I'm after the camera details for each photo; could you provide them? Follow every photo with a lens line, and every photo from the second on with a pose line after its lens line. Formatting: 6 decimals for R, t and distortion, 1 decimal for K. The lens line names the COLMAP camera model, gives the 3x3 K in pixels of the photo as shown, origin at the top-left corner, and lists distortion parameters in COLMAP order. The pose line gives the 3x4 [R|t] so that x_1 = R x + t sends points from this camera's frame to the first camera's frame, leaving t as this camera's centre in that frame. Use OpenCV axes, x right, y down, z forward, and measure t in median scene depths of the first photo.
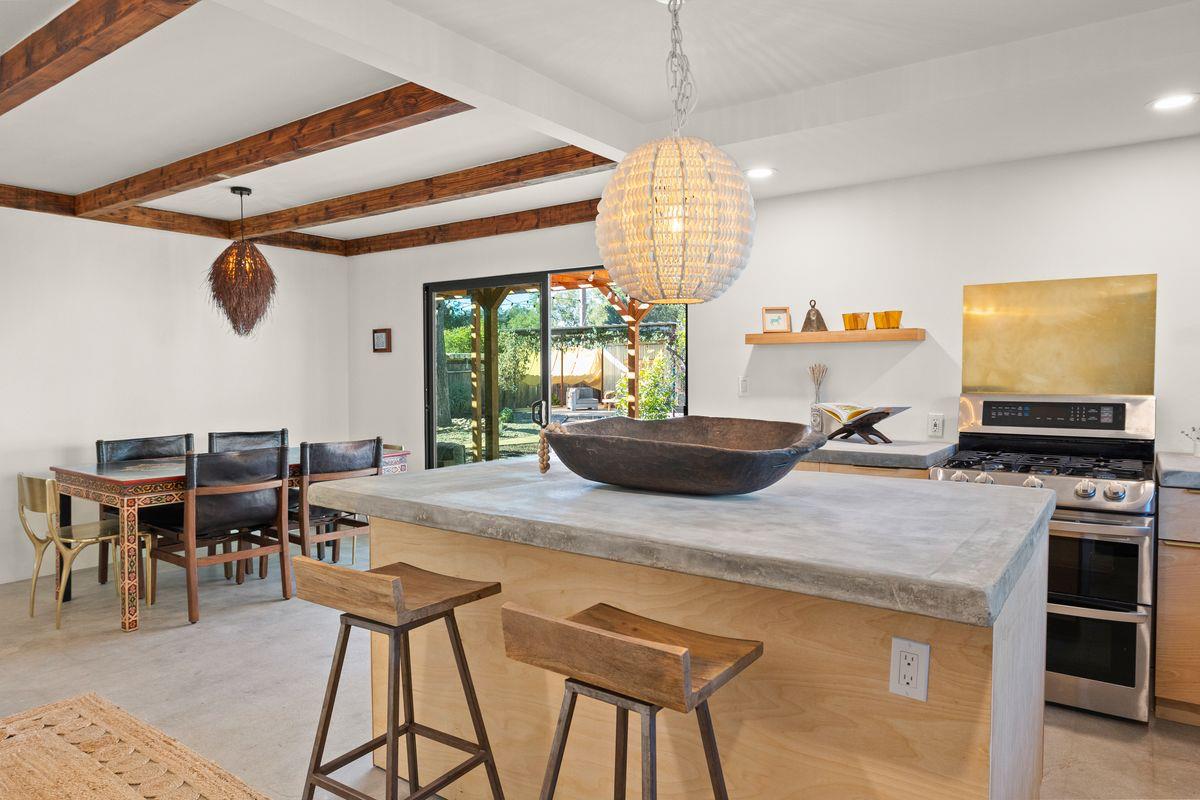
lens RADIAL K [[732.9, 0, 598.6], [0, 732.9, 377.3], [0, 0, 1]] dist [-0.033129, 0.000114]
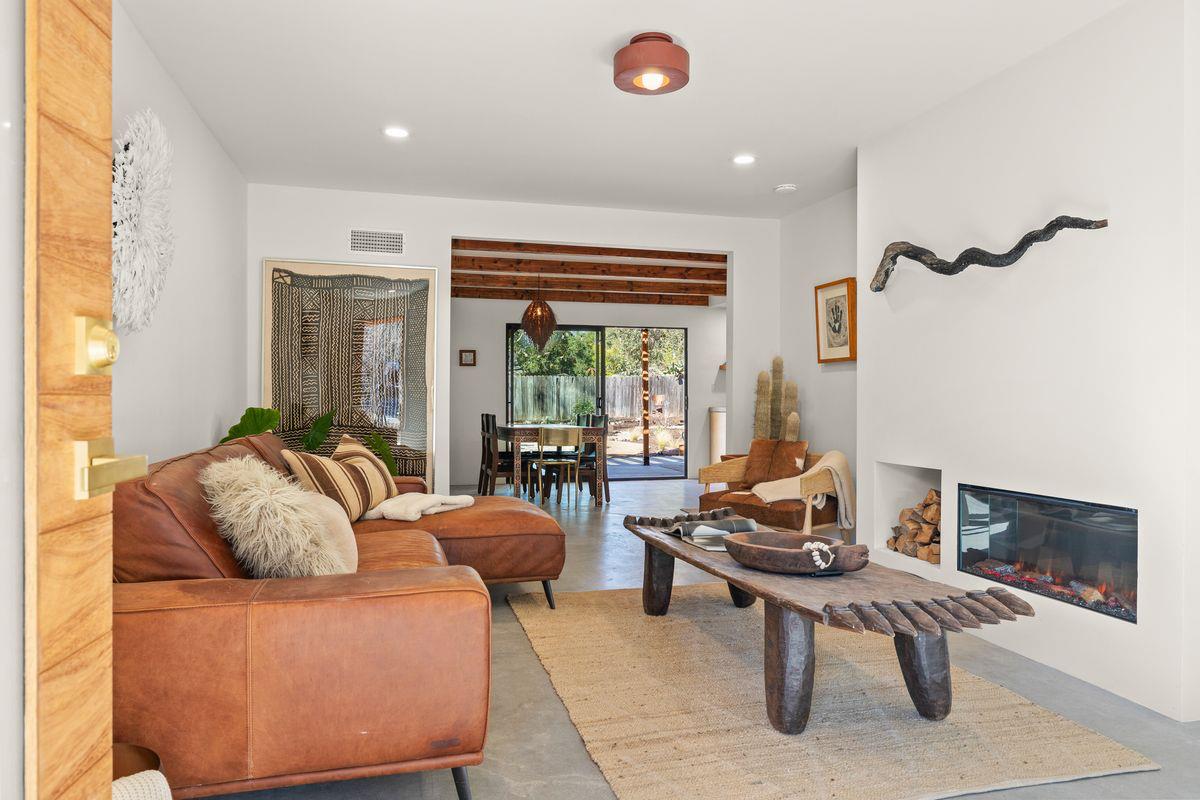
lens RADIAL K [[761.7, 0, 600.0], [0, 761.7, 400.0], [0, 0, 1]] dist [0.004053, 0.000316]
pose [[0.656220, 0.007516, 0.754532, -1.921302], [0.007180, 0.999843, -0.016205, 0.093229], [-0.754535, 0.016052, 0.656063, -0.321120]]
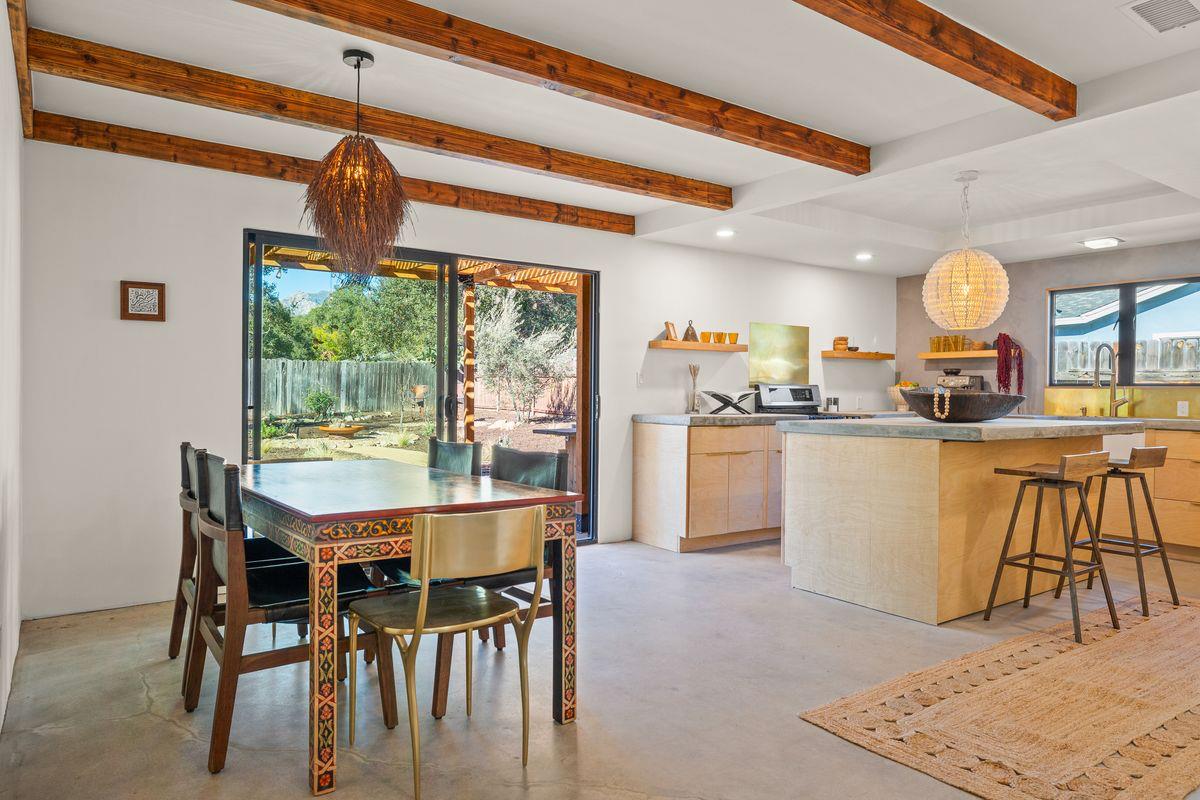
lens RADIAL K [[761.7, 0, 600.0], [0, 761.7, 400.0], [0, 0, 1]] dist [0.004053, 0.000316]
pose [[0.354119, 0.000692, 0.935200, -1.146230], [0.000670, 0.999999, -0.000994, 0.053008], [-0.935200, 0.000979, 0.354119, 0.605431]]
